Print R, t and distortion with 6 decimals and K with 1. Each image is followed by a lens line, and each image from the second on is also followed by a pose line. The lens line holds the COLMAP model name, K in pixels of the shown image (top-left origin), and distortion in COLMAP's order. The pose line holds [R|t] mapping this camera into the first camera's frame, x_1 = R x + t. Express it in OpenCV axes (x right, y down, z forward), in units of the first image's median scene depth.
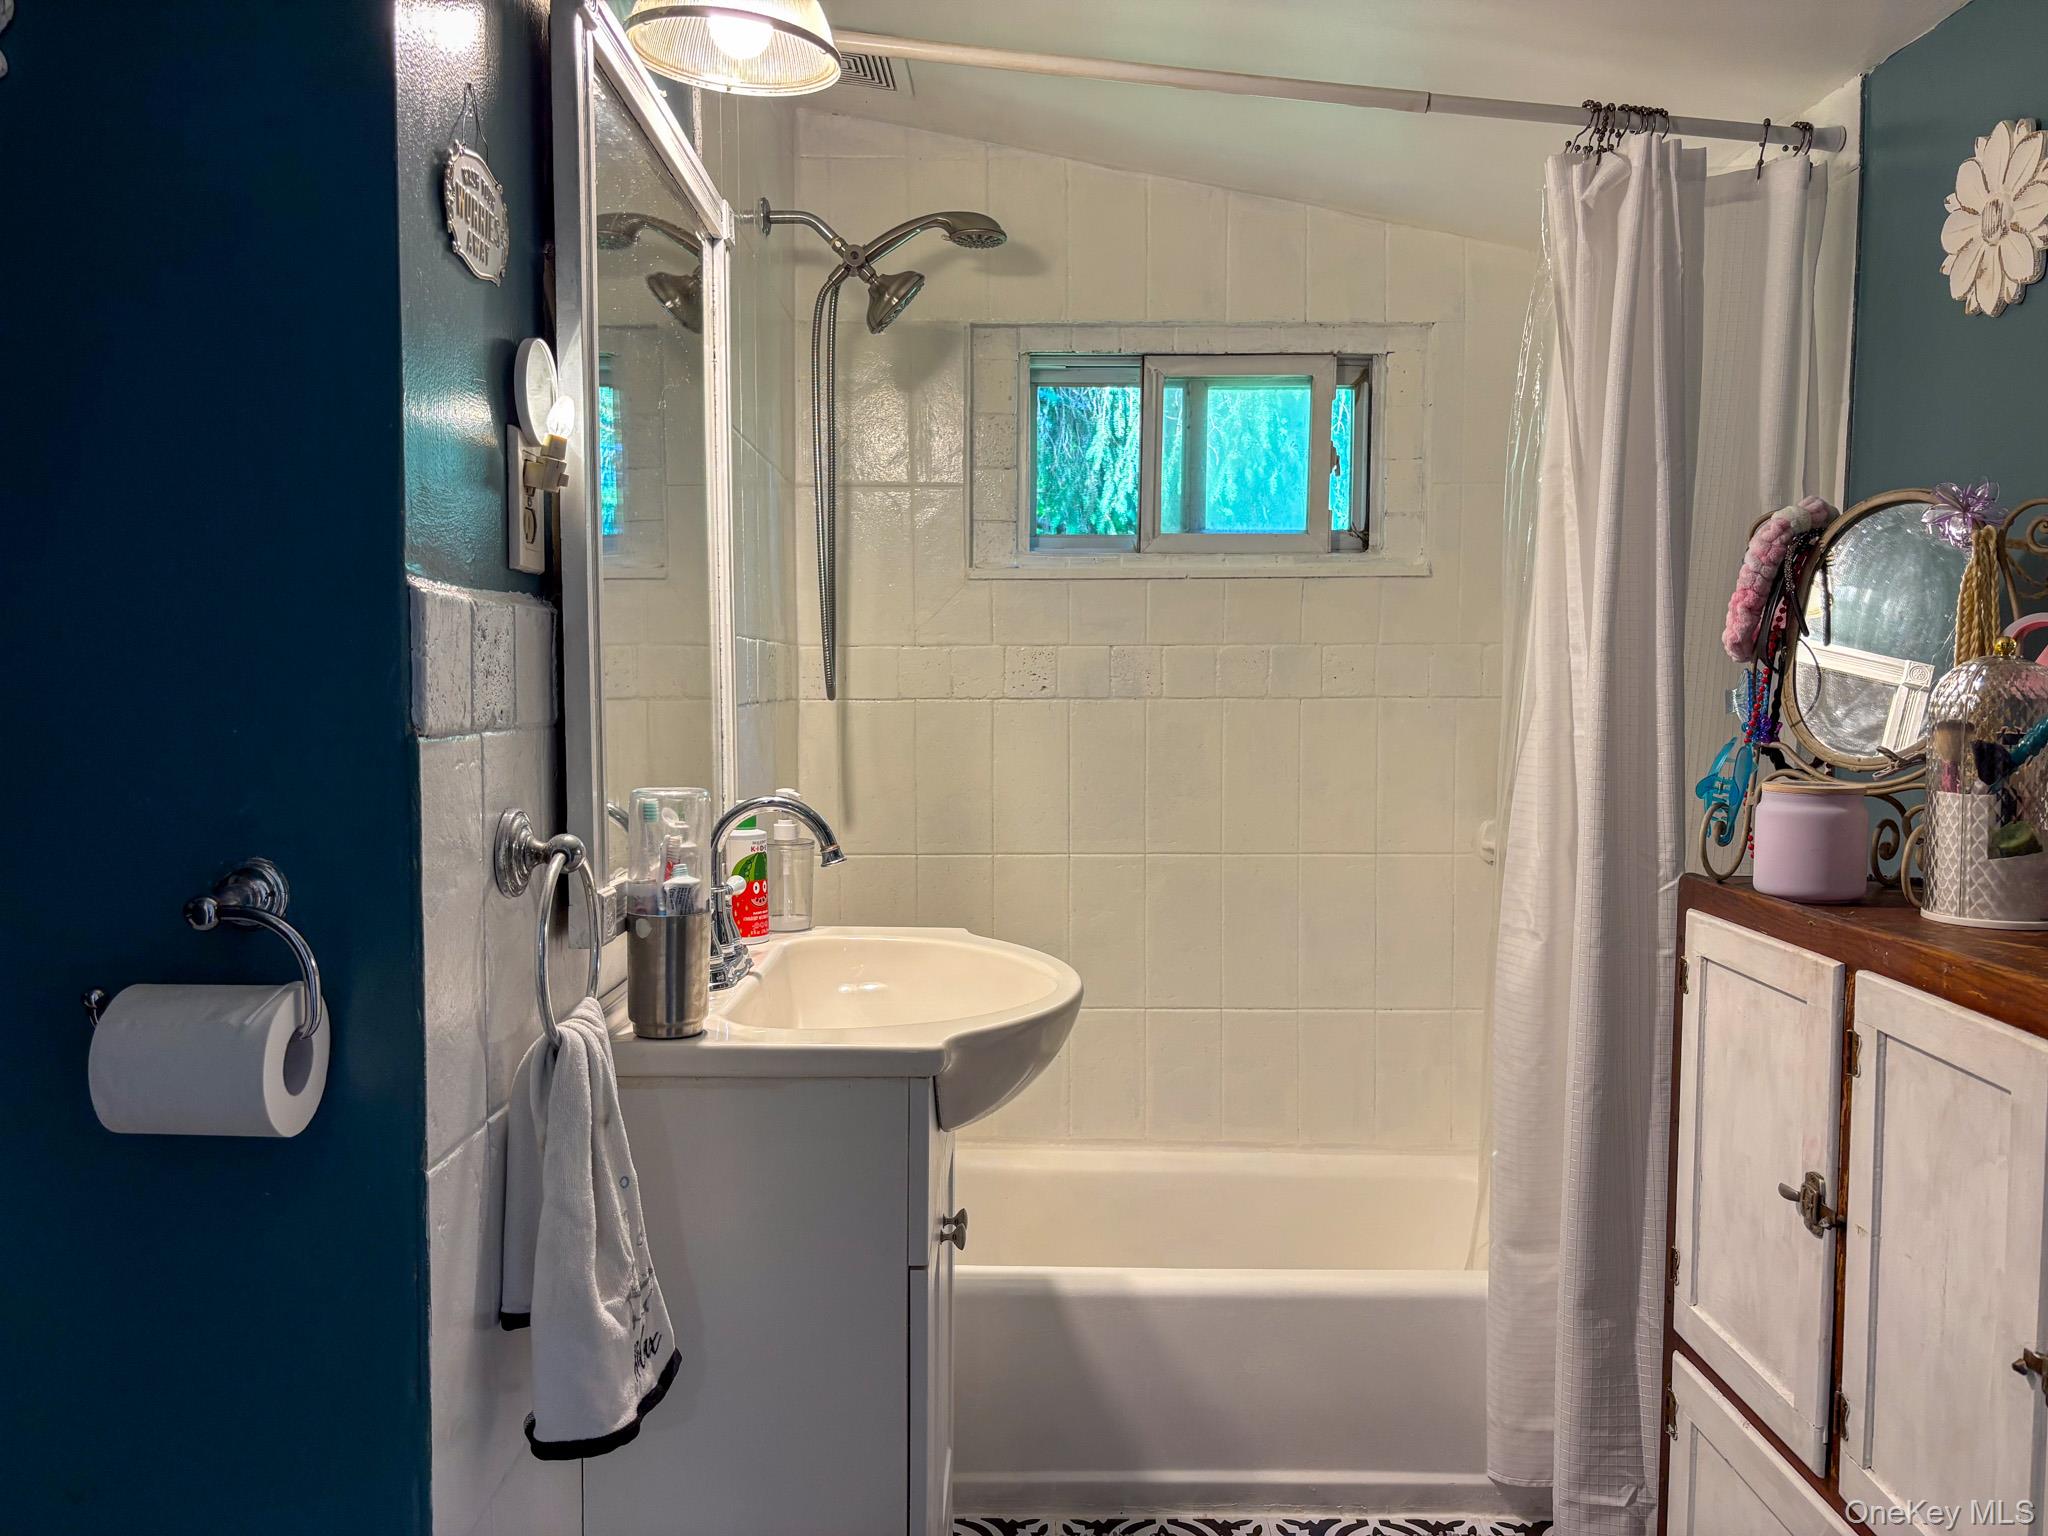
lens RADIAL K [[1562.4, 0, 1024.0], [0, 1562.4, 768.0], [0, 0, 1]] dist [0.075016, -0.112792]
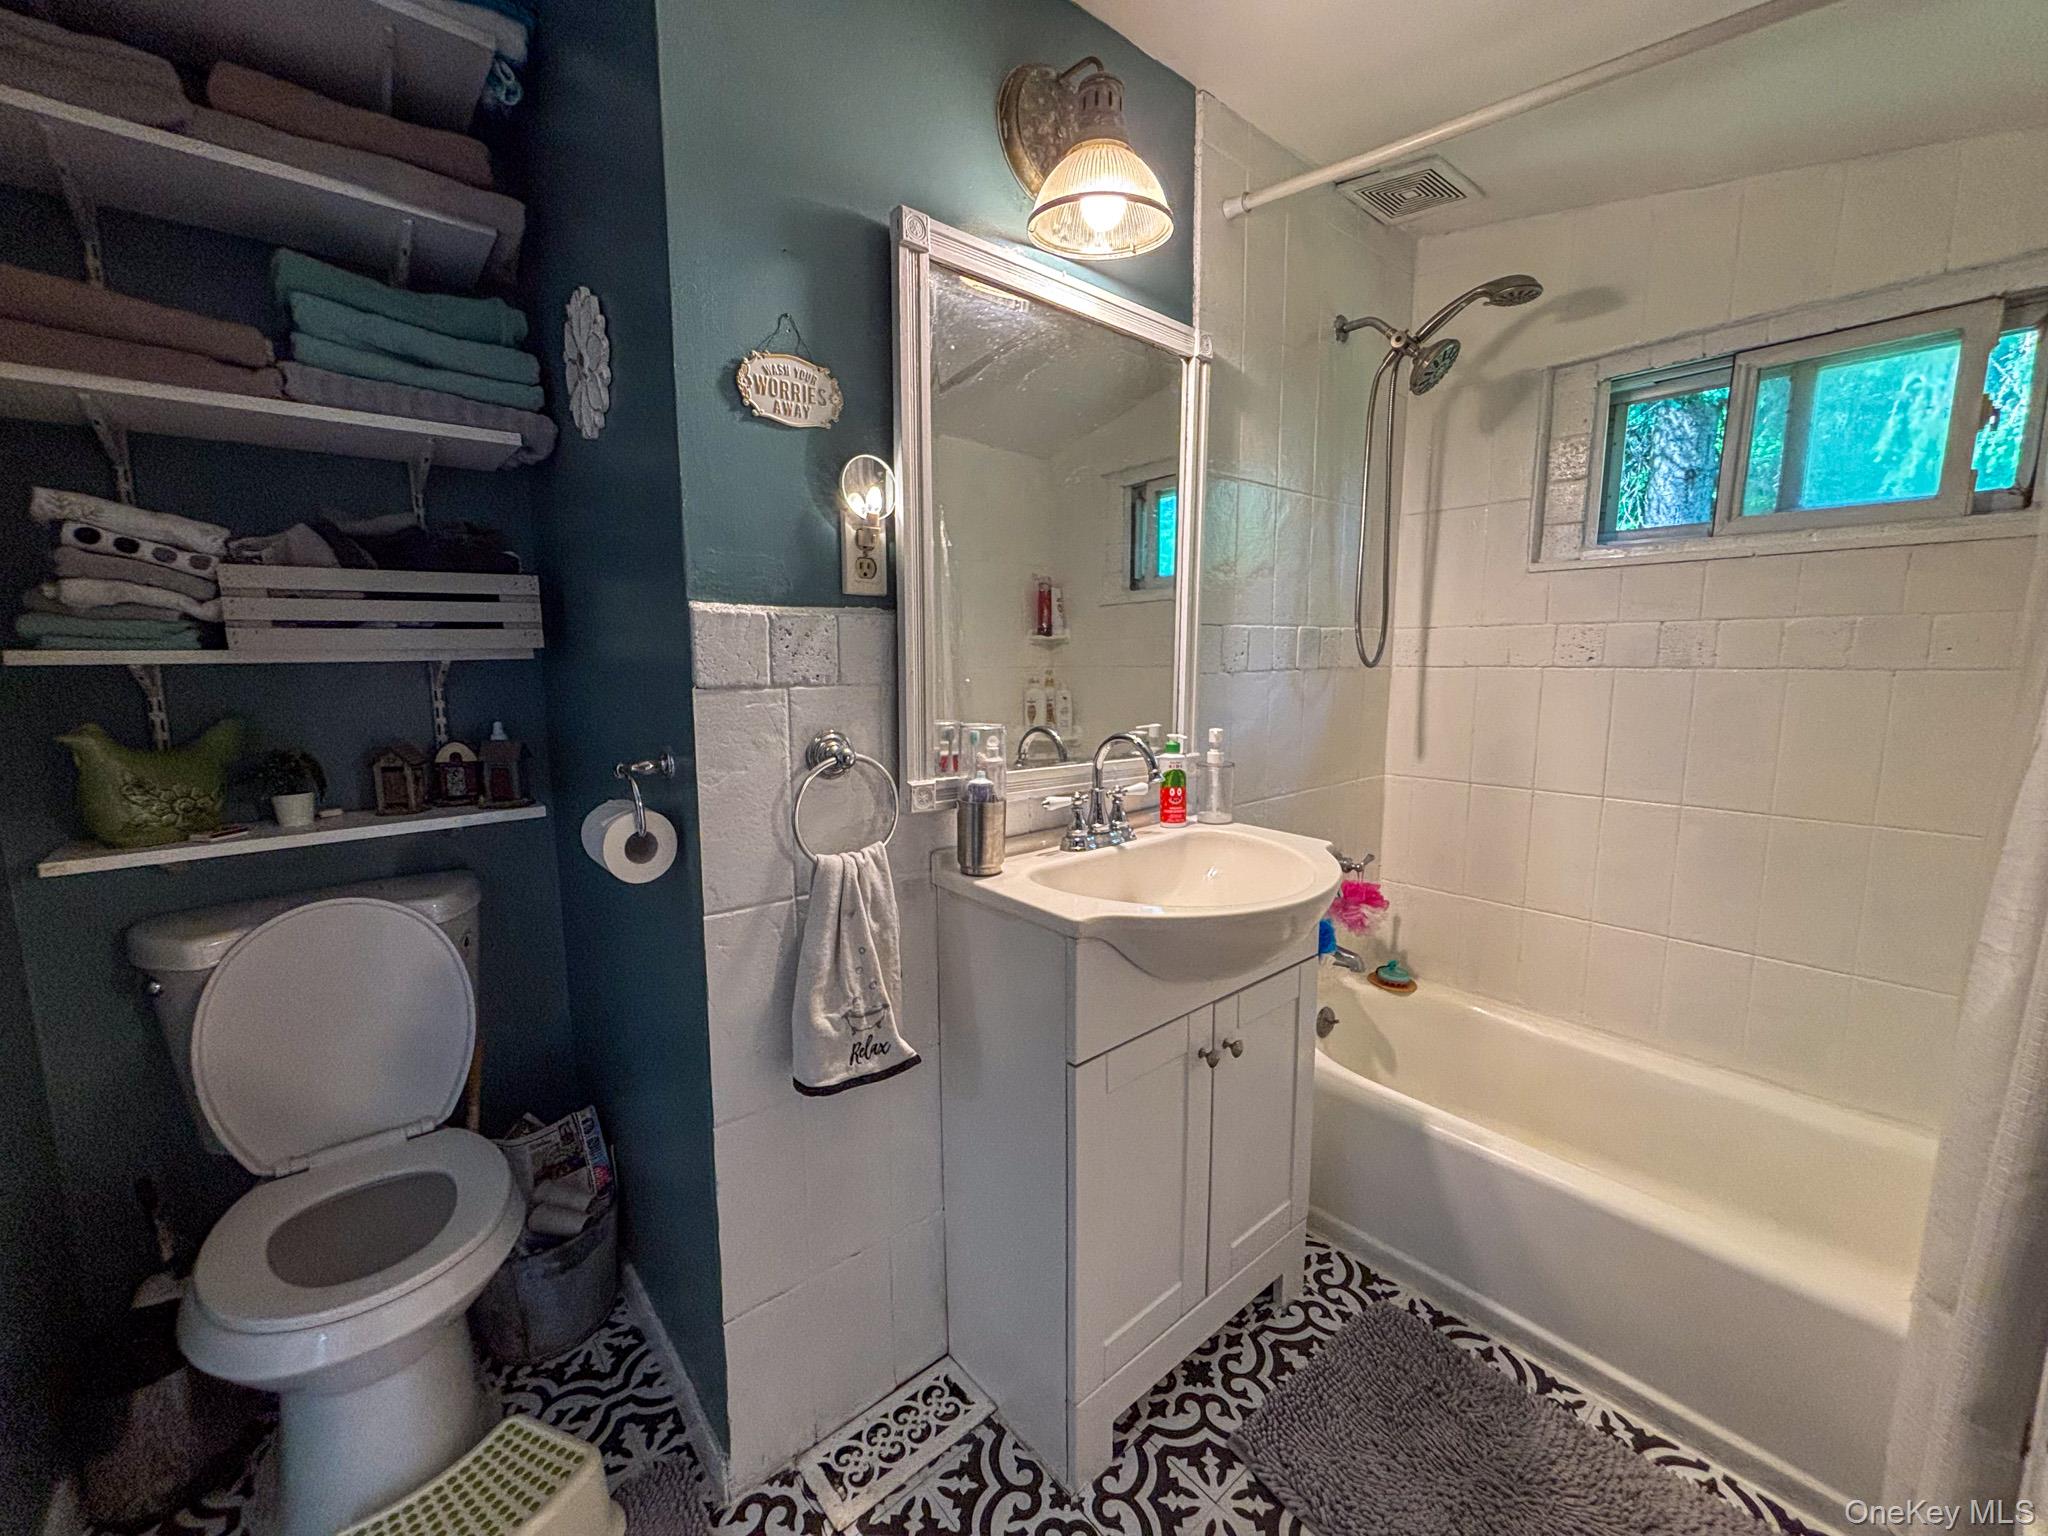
lens RADIAL K [[826.6, 0, 1019.7], [0, 826.6, 757.3], [0, 0, 1]] dist [0.000225, -0.000722]
pose [[0.640878, 0.092478, -0.762052, 0.295718], [-0.038454, 0.995338, 0.088449, -0.018697], [0.766679, -0.027381, 0.641446, 0.316835]]
